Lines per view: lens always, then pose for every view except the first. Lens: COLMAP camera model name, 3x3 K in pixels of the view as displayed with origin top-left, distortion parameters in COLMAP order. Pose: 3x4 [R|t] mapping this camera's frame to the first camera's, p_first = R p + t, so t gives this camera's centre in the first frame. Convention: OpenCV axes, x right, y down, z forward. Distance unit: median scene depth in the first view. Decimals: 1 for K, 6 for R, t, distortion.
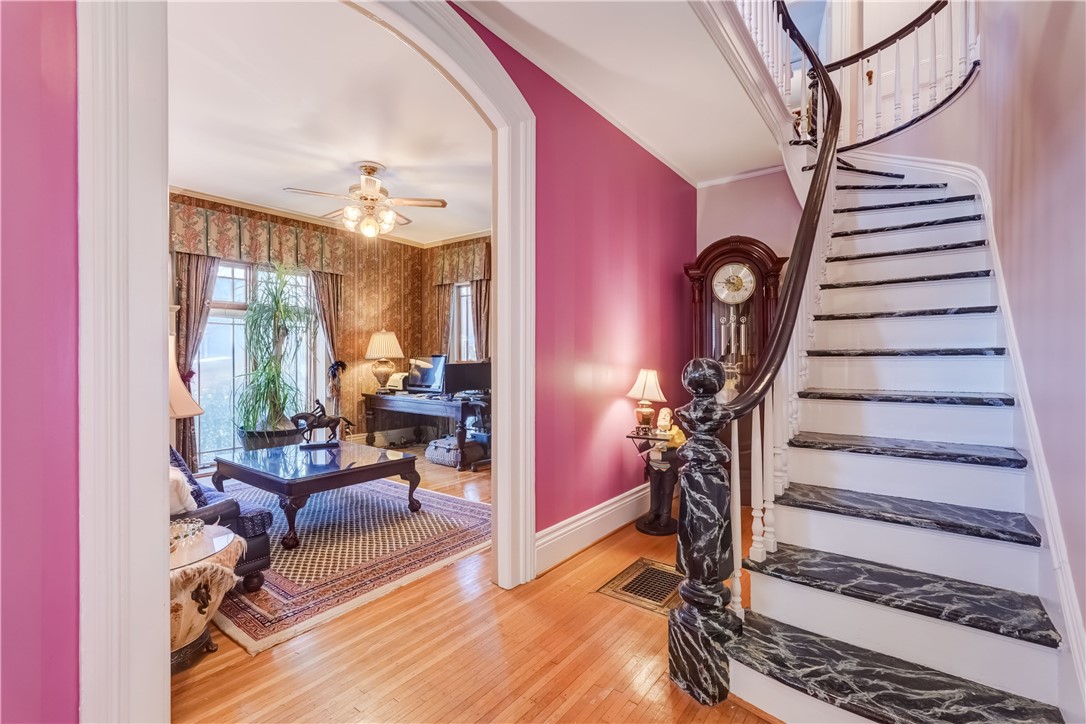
lens RADIAL K [[498.0, 0, 533.5], [0, 498.0, 357.6], [0, 0, 1]] dist [-0.012466, 0.004542]
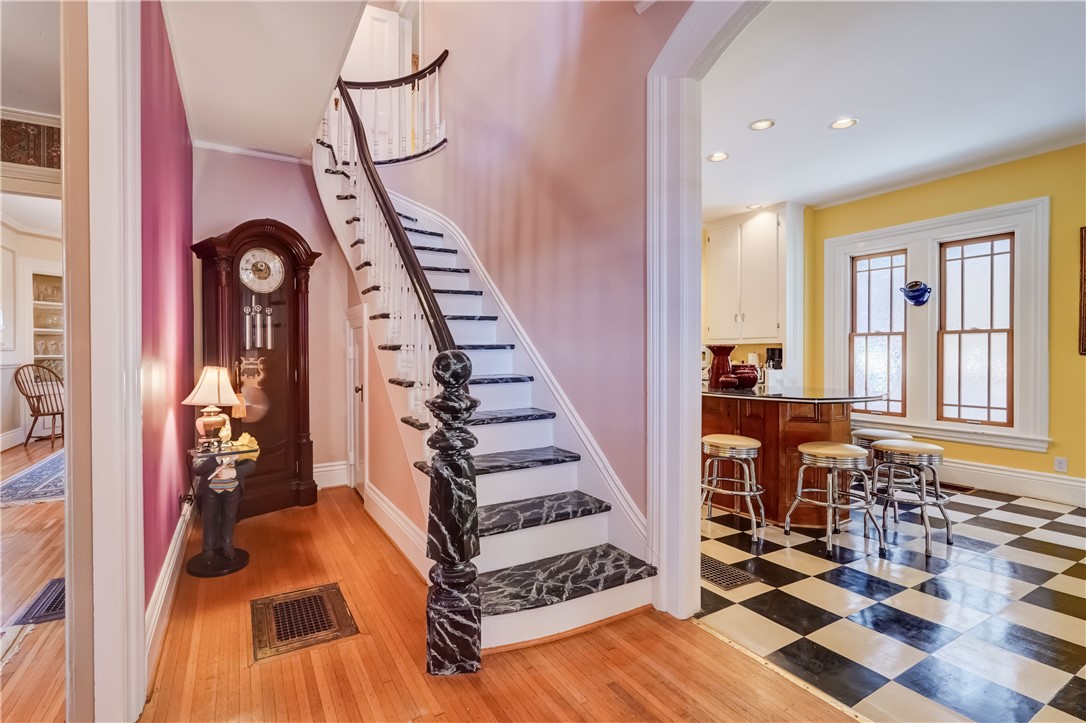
lens RADIAL K [[498.0, 0, 528.4], [0, 498.0, 358.2], [0, 0, 1]] dist [-0.012466, 0.004542]
pose [[0.374052, -0.013176, 0.927314, -0.212432], [0.005194, 0.999913, 0.012112, 0.002129], [-0.927393, 0.000286, 0.374088, 0.172557]]
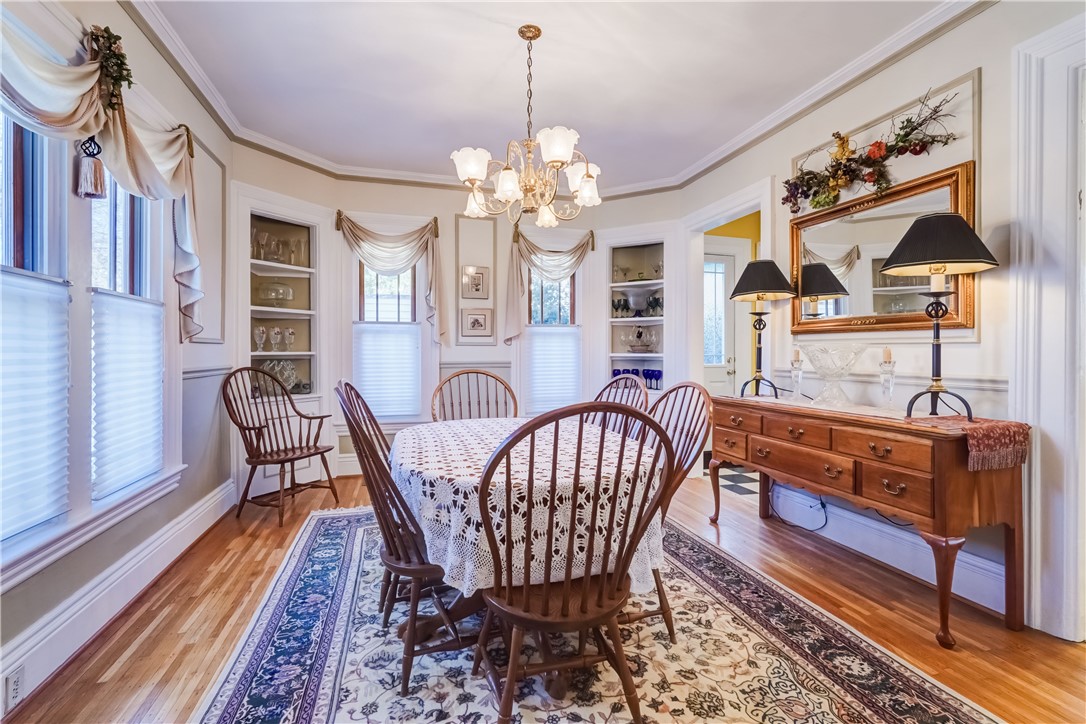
lens RADIAL K [[498.0, 0, 539.9], [0, 498.0, 357.2], [0, 0, 1]] dist [-0.012466, 0.004542]
pose [[0.592650, -0.007587, 0.805424, 0.175710], [0.001356, 0.999964, 0.008421, 0.006457], [-0.805459, -0.003899, 0.592639, 1.105358]]
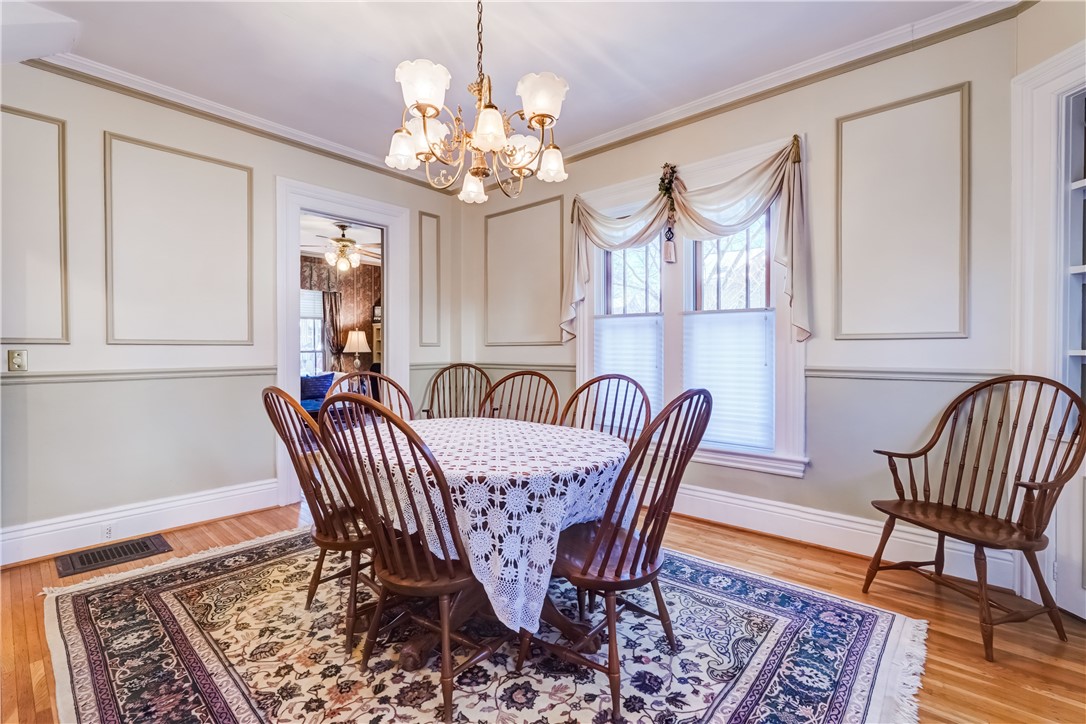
lens RADIAL K [[498.0, 0, 538.9], [0, 498.0, 359.9], [0, 0, 1]] dist [-0.012466, 0.004542]
pose [[-0.084497, 0.008968, -0.996383, 1.032717], [-0.000247, 0.999959, 0.009021, 0.011698], [0.996424, 0.001008, -0.084491, 1.522795]]
